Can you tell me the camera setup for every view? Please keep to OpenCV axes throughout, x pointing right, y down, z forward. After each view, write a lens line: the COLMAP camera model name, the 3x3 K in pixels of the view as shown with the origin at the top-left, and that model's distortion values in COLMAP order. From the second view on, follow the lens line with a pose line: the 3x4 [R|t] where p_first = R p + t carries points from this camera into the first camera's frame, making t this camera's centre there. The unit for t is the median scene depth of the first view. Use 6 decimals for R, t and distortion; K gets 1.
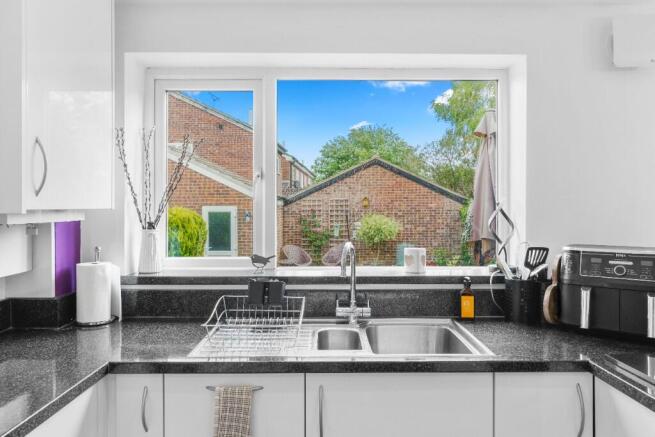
lens RADIAL K [[464.6, 0, 326.8], [0, 464.6, 203.2], [0, 0, 1]] dist [-0.000084, 0.000497]
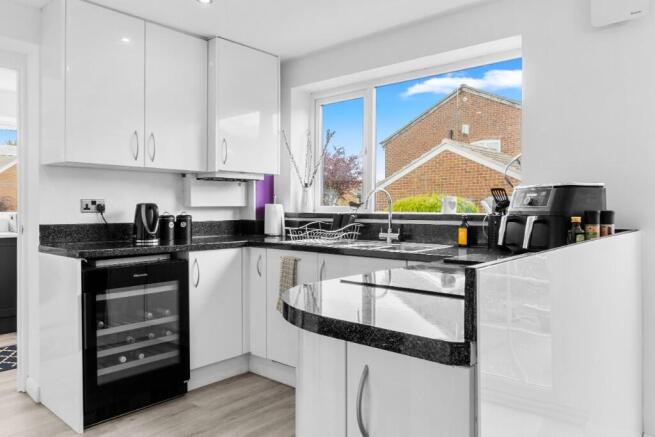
lens RADIAL K [[466.9, 0, 326.8], [0, 466.9, 207.8], [0, 0, 1]] dist [-0.004429, 0.000208]
pose [[0.746135, 0.001812, -0.665792, 0.910989], [0.002781, 0.999979, 0.005839, 0.131471], [0.665789, -0.006208, 0.746114, -0.262594]]
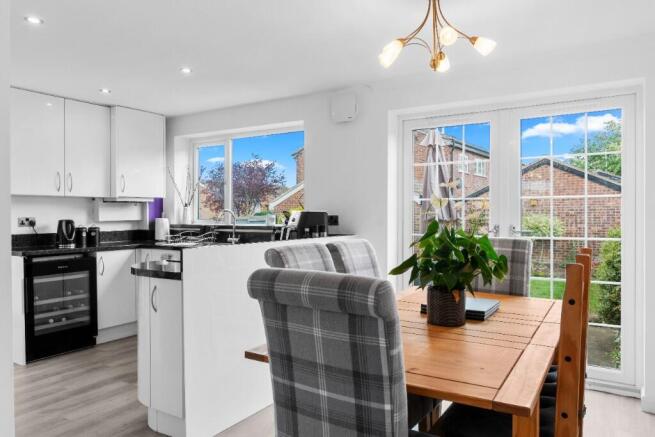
lens RADIAL K [[461.5, 0, 327.5], [0, 461.5, 214.9], [0, 0, 1]] dist [0.003630, -0.002777]
pose [[0.841604, 0.001761, -0.540092, 1.716389], [0.005668, 0.999911, 0.012092, 0.080520], [0.540065, -0.013238, 0.841519, -0.708078]]
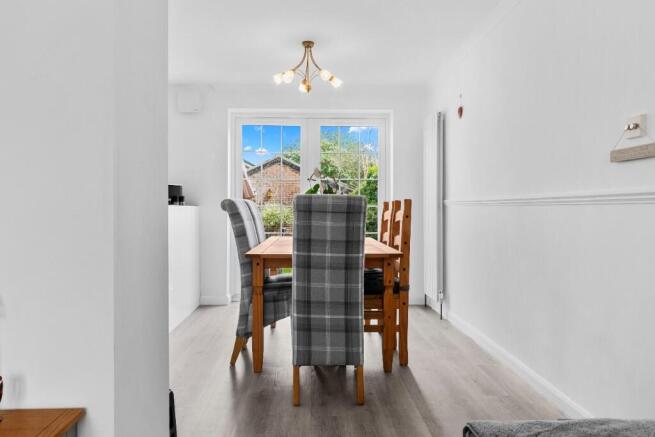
lens RADIAL K [[466.9, 0, 326.8], [0, 466.9, 207.8], [0, 0, 1]] dist [-0.004429, 0.000208]
pose [[0.999511, 0.000509, 0.031274, 1.338222], [-0.000652, 0.999989, 0.004550, 0.191366], [-0.031271, -0.004569, 0.999500, -1.462336]]
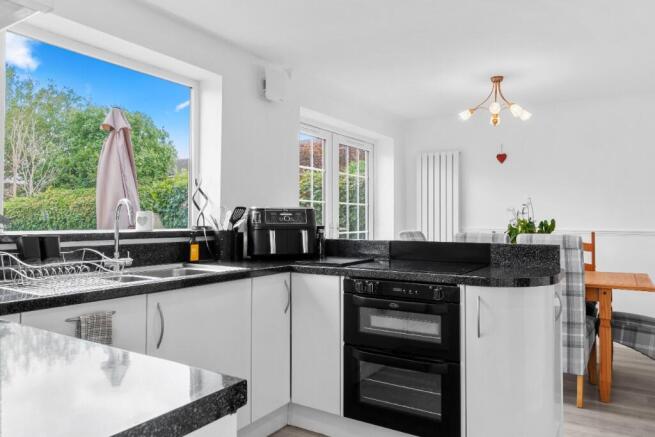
lens RADIAL K [[466.9, 0, 326.8], [0, 466.9, 207.8], [0, 0, 1]] dist [-0.004429, 0.000208]
pose [[0.545112, 0.023514, 0.838033, -0.618111], [-0.005229, 0.999683, -0.024648, 0.125416], [-0.838347, 0.009054, 0.545062, -0.047206]]
